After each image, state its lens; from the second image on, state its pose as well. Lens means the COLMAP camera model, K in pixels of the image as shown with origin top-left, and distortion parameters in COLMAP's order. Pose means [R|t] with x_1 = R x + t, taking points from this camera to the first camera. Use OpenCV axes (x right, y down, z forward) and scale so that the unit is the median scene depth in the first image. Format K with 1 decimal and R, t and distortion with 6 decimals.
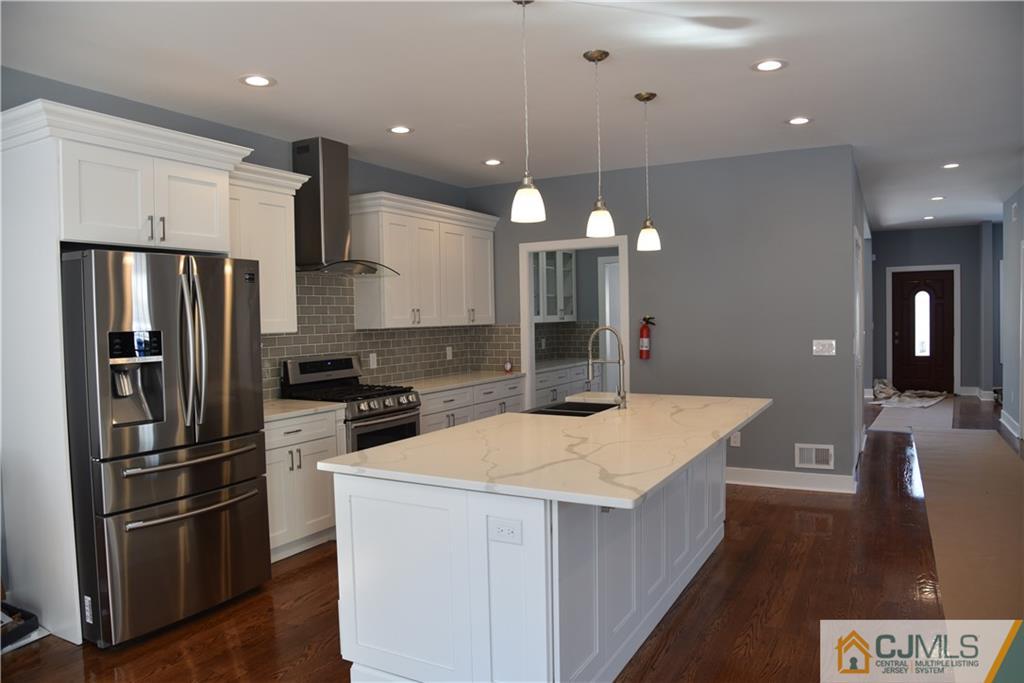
lens RADIAL K [[707.2, 0, 517.6], [0, 707.2, 340.8], [0, 0, 1]] dist [-0.094800, 0.056933]
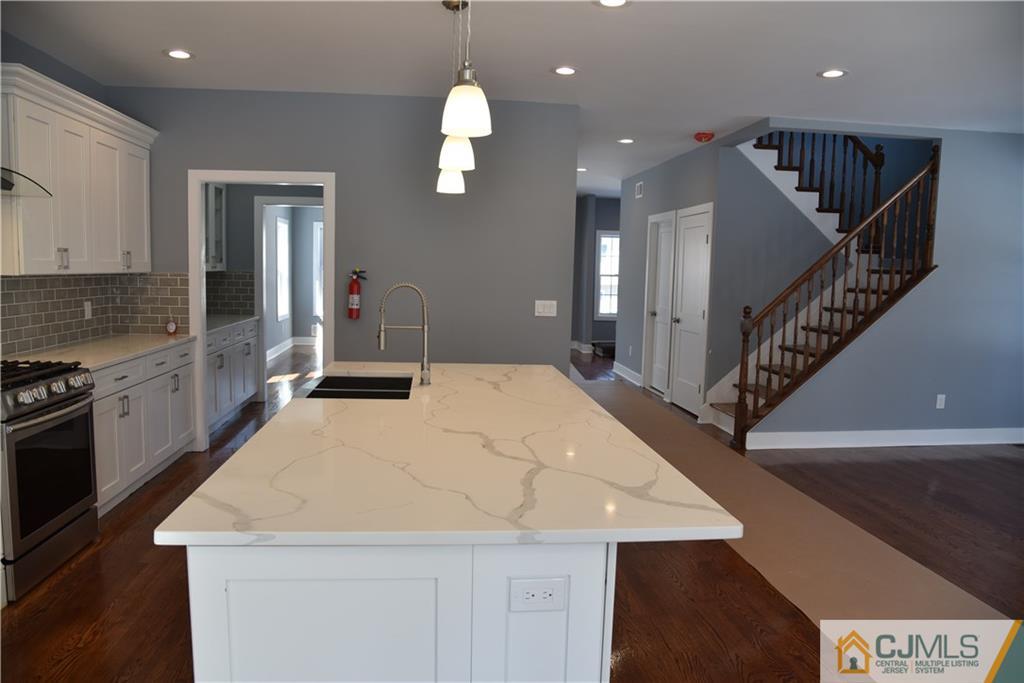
lens RADIAL K [[707.2, 0, 517.6], [0, 707.2, 340.8], [0, 0, 1]] dist [-0.094800, 0.056933]
pose [[0.822874, -0.017202, 0.567964, -0.147107], [-0.021470, 0.997887, 0.061329, -0.004514], [-0.567818, -0.062660, 0.820765, 0.172624]]
